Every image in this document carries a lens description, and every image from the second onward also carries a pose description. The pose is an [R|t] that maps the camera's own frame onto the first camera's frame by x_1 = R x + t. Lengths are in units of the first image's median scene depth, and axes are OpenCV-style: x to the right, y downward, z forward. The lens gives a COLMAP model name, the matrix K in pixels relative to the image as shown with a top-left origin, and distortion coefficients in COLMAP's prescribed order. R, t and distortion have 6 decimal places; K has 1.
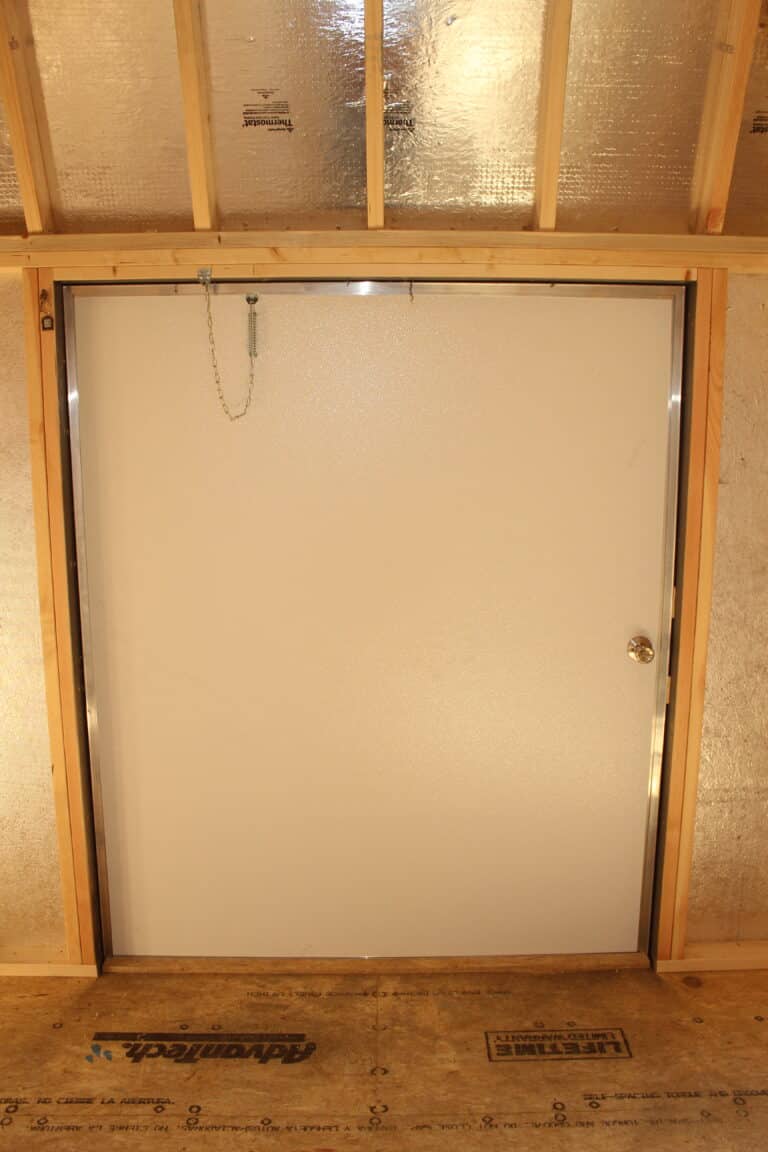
lens RADIAL K [[979.7, 0, 384.0], [0, 979.7, 576.0], [0, 0, 1]] dist [-0.170783, 0.136768]
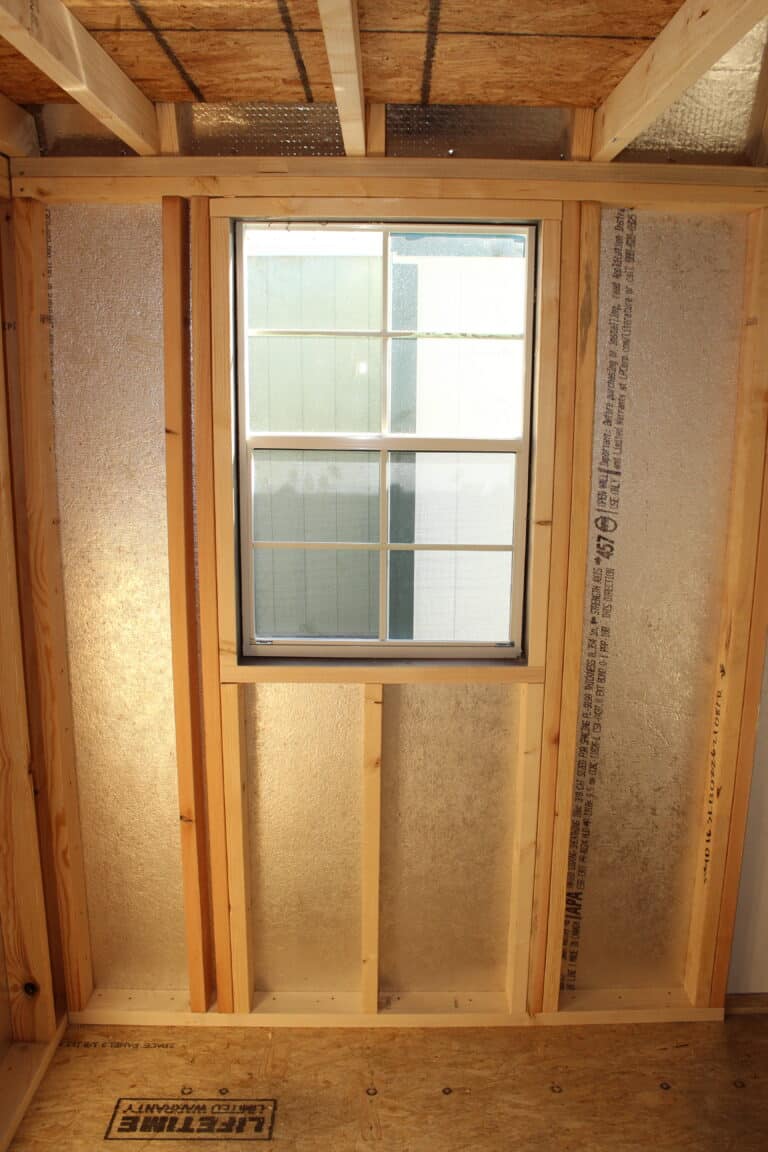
lens RADIAL K [[979.7, 0, 384.0], [0, 979.7, 576.0], [0, 0, 1]] dist [-0.170783, 0.136768]
pose [[0.999958, 0.009138, -0.000745, -0.685926], [-0.009114, 0.999578, 0.027583, -0.014992], [0.000997, -0.027575, 0.999619, 0.145591]]
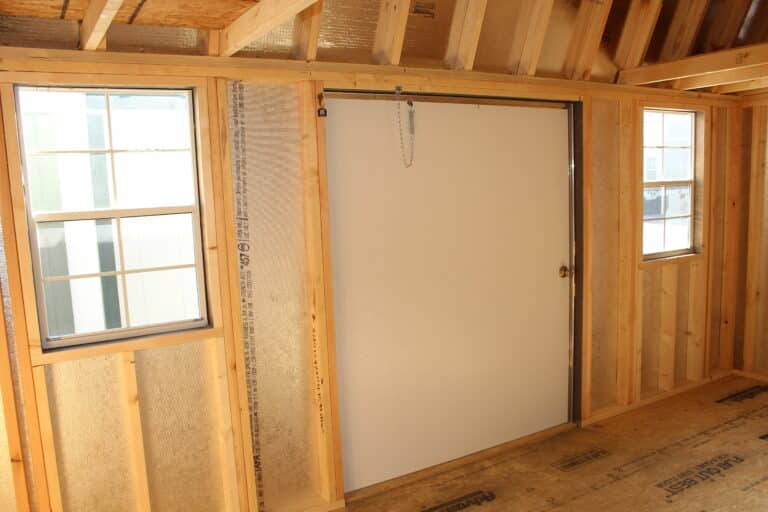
lens RADIAL K [[653.1, 0, 395.3], [0, 653.1, 274.0], [0, 0, 1]] dist [-0.170783, 0.136768]
pose [[0.855121, -0.105847, 0.507509, -0.827400], [0.131438, 0.991215, -0.014737, 0.055730], [-0.501490, 0.079308, 0.861521, -0.041340]]
